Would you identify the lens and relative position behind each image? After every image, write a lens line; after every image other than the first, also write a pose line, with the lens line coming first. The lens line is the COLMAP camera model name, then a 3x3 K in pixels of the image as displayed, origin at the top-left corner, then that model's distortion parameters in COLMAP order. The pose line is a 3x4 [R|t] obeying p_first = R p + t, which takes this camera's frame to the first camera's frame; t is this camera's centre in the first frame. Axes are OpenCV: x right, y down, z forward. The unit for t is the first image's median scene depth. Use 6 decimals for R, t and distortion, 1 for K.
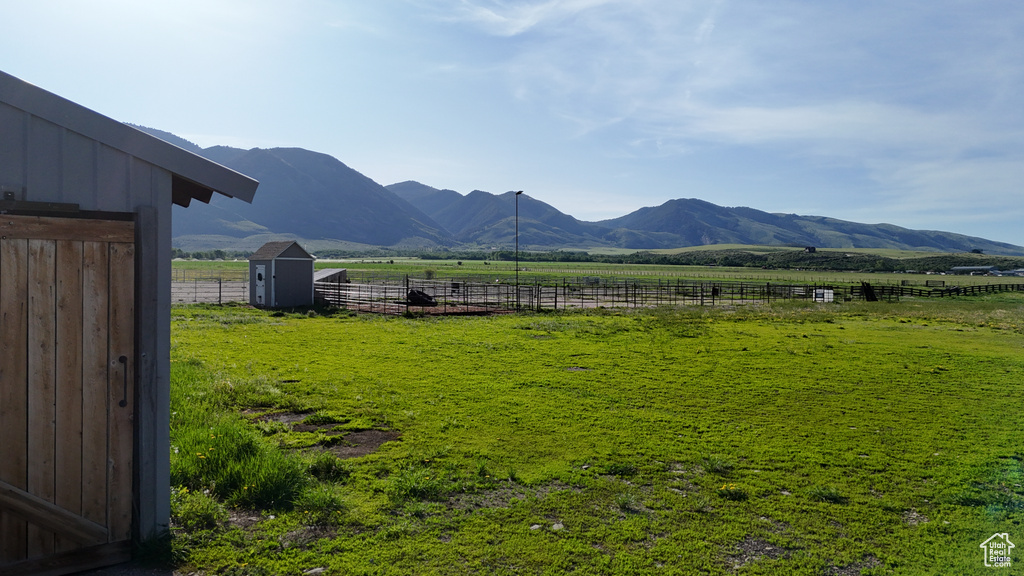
lens RADIAL K [[760.2, 0, 513.4], [0, 760.2, 285.1], [0, 0, 1]] dist [0.086884, -0.073343]
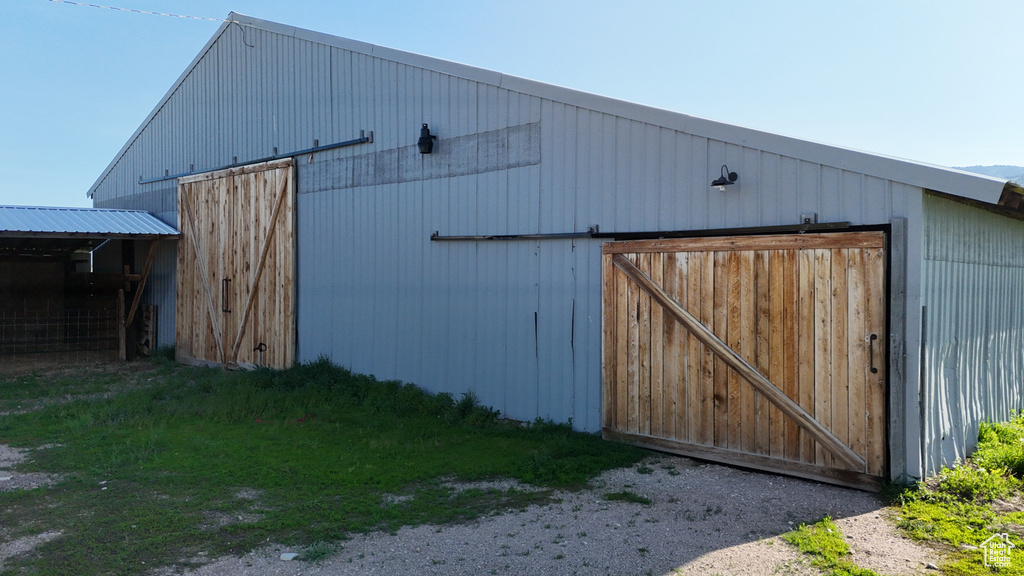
lens RADIAL K [[760.2, 0, 511.9], [0, 760.2, 287.4], [0, 0, 1]] dist [0.086884, -0.073343]
pose [[0.130545, 0.004902, -0.991430, 0.742885], [-0.015549, 0.999875, 0.002896, 0.018904], [0.991320, 0.015038, 0.130605, 0.228725]]
